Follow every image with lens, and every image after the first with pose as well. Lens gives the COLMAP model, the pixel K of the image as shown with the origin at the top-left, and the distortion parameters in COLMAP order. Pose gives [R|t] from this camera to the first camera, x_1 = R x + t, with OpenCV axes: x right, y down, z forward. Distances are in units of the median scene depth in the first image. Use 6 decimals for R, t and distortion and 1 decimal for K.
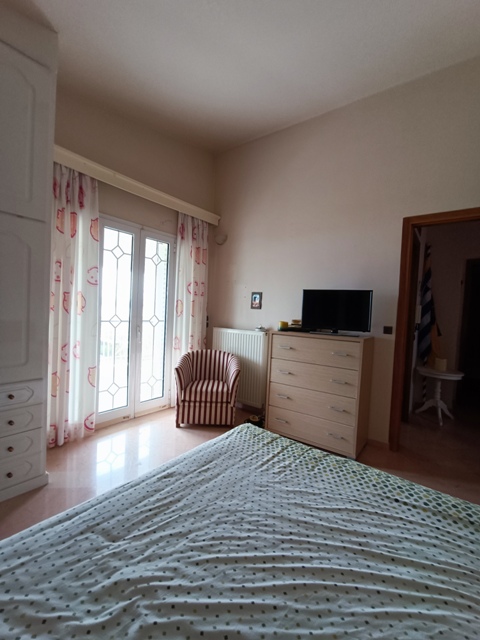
lens RADIAL K [[290.1, 0, 239.4], [0, 290.1, 320.4], [0, 0, 1]] dist [-0.010598, 0.005733]
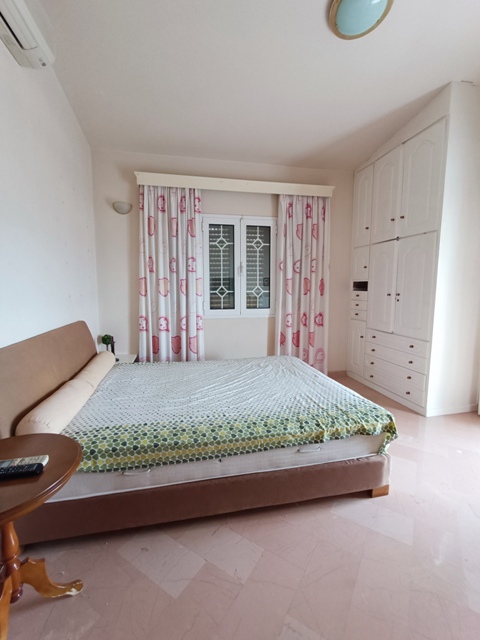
lens RADIAL K [[290.1, 0, 240.7], [0, 290.1, 319.8], [0, 0, 1]] dist [-0.010598, 0.005733]
pose [[-0.648119, 0.037998, -0.760591, 1.424909], [-0.057904, 0.993404, 0.098970, 0.007557], [0.759335, 0.108185, -0.641644, 1.706018]]
